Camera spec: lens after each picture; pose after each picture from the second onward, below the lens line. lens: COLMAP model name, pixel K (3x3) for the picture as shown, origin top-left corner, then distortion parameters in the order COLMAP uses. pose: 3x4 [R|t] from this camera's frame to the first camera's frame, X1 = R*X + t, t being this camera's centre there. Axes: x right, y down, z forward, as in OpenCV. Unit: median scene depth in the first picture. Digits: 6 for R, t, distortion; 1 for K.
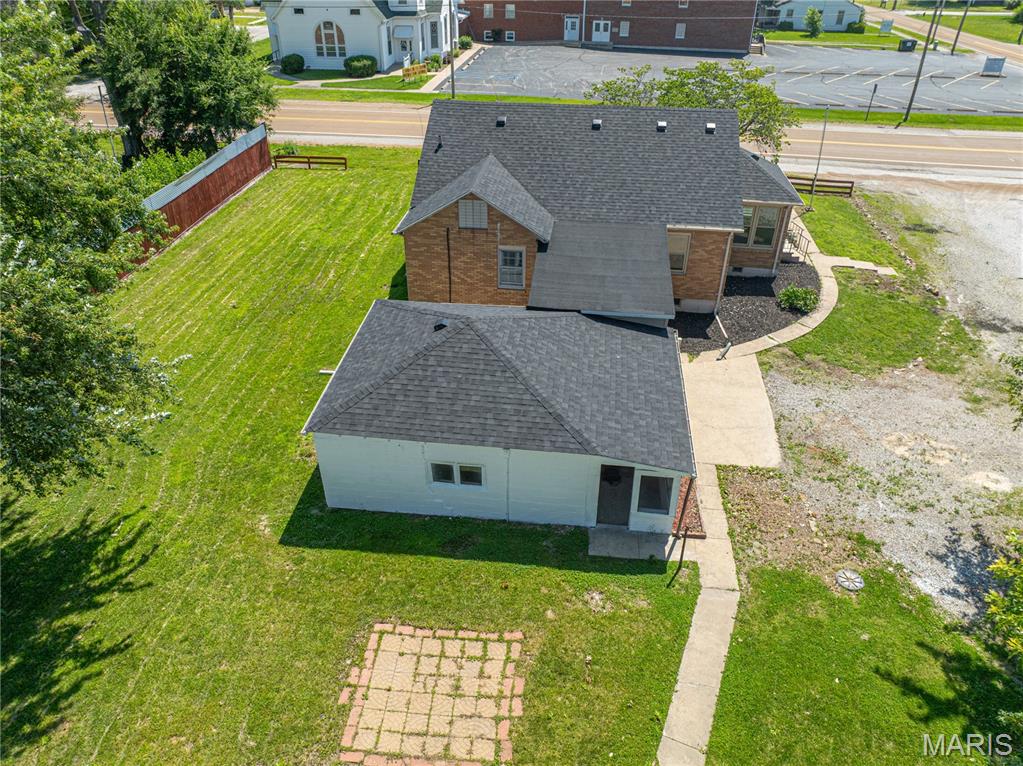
lens RADIAL K [[718.6, 0, 511.5], [0, 718.6, 383.0], [0, 0, 1]] dist [-0.035797, -0.002937]
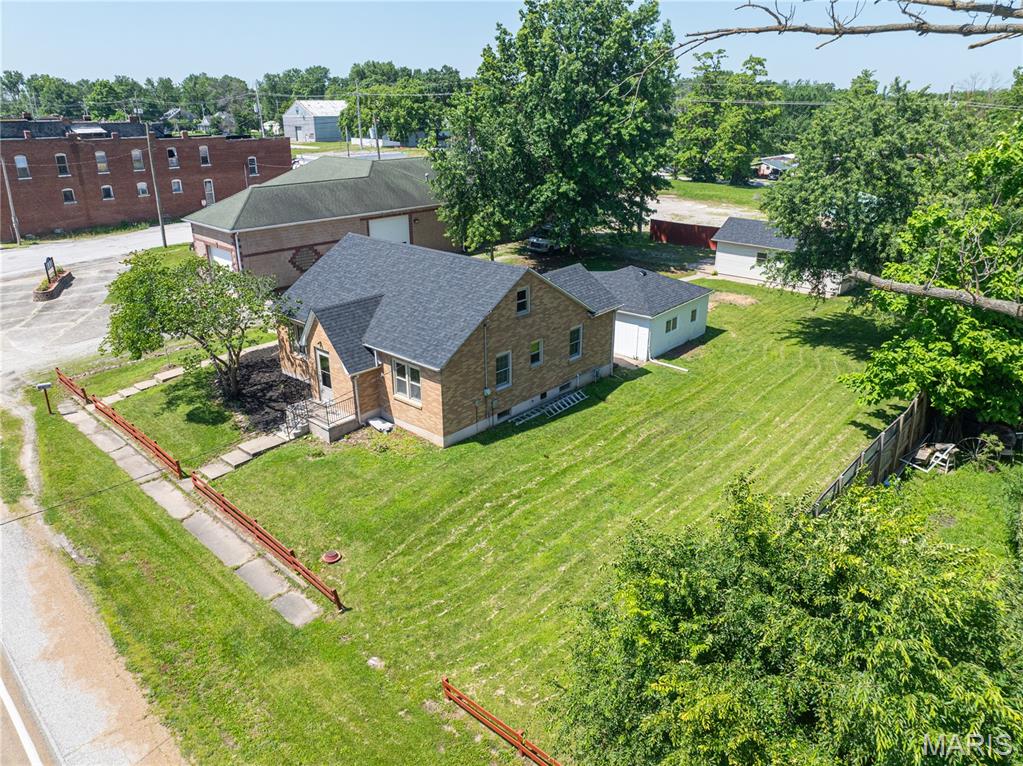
lens RADIAL K [[718.6, 0, 511.5], [0, 718.6, 383.0], [0, 0, 1]] dist [-0.035797, -0.002937]
pose [[-0.816464, -0.219072, 0.534222, -0.793776], [0.315920, 0.604955, 0.730906, -1.250168], [-0.483301, 0.765531, -0.424715, 1.874613]]
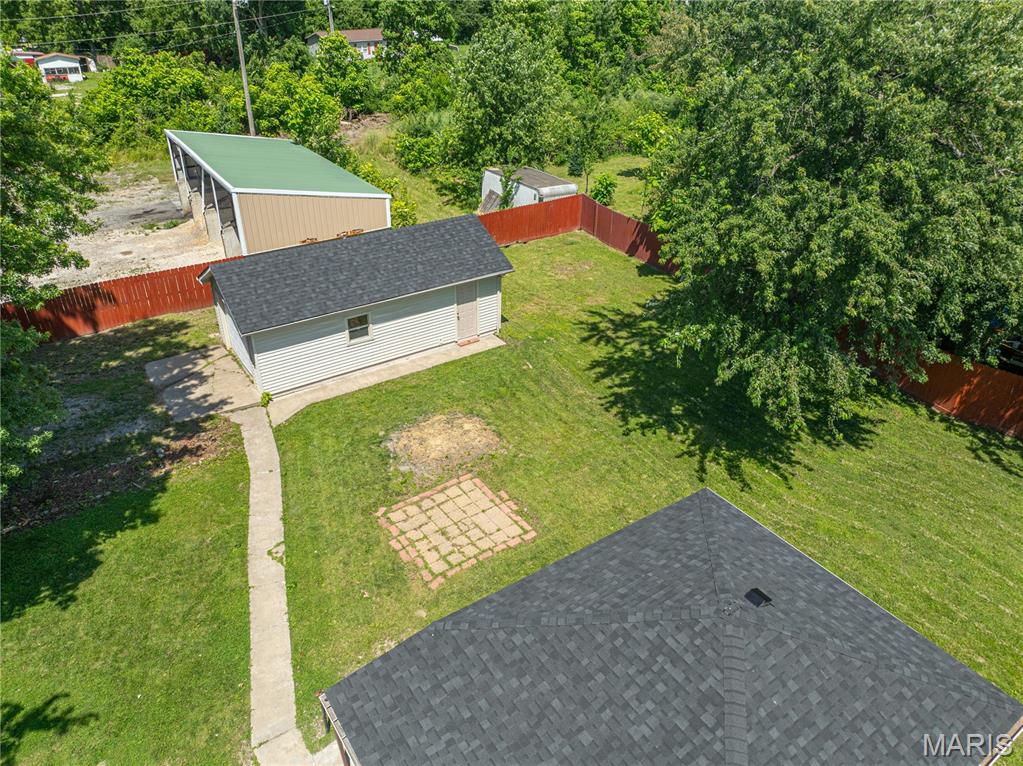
lens RADIAL K [[718.6, 0, 511.5], [0, 718.6, 383.0], [0, 0, 1]] dist [-0.035797, -0.002937]
pose [[-0.759666, 0.317600, -0.567484, 0.294044], [-0.374028, 0.500470, 0.780789, -0.471963], [0.531988, 0.805394, -0.261399, 0.717982]]
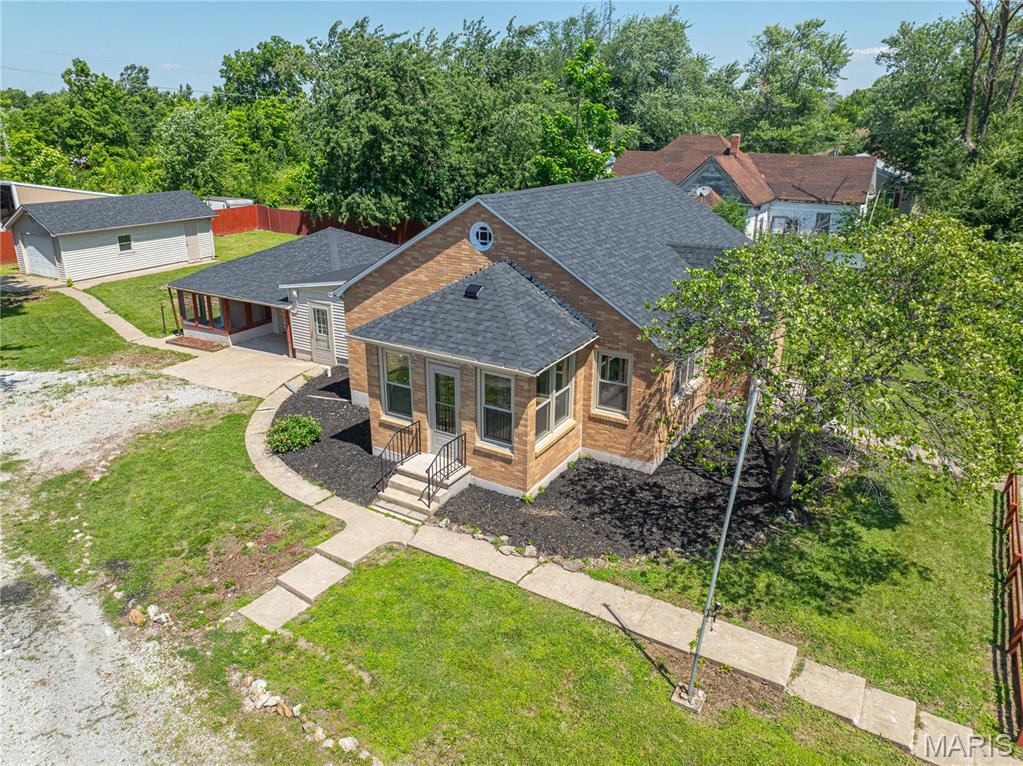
lens RADIAL K [[712.8, 0, 511.5], [0, 712.8, 383.0], [0, 0, 1]] dist [-0.031154, -0.000166]
pose [[-0.408046, 0.302948, -0.861232, 1.018837], [-0.513253, 0.704031, 0.490827, -0.680043], [0.755029, 0.642310, -0.131788, 1.393850]]
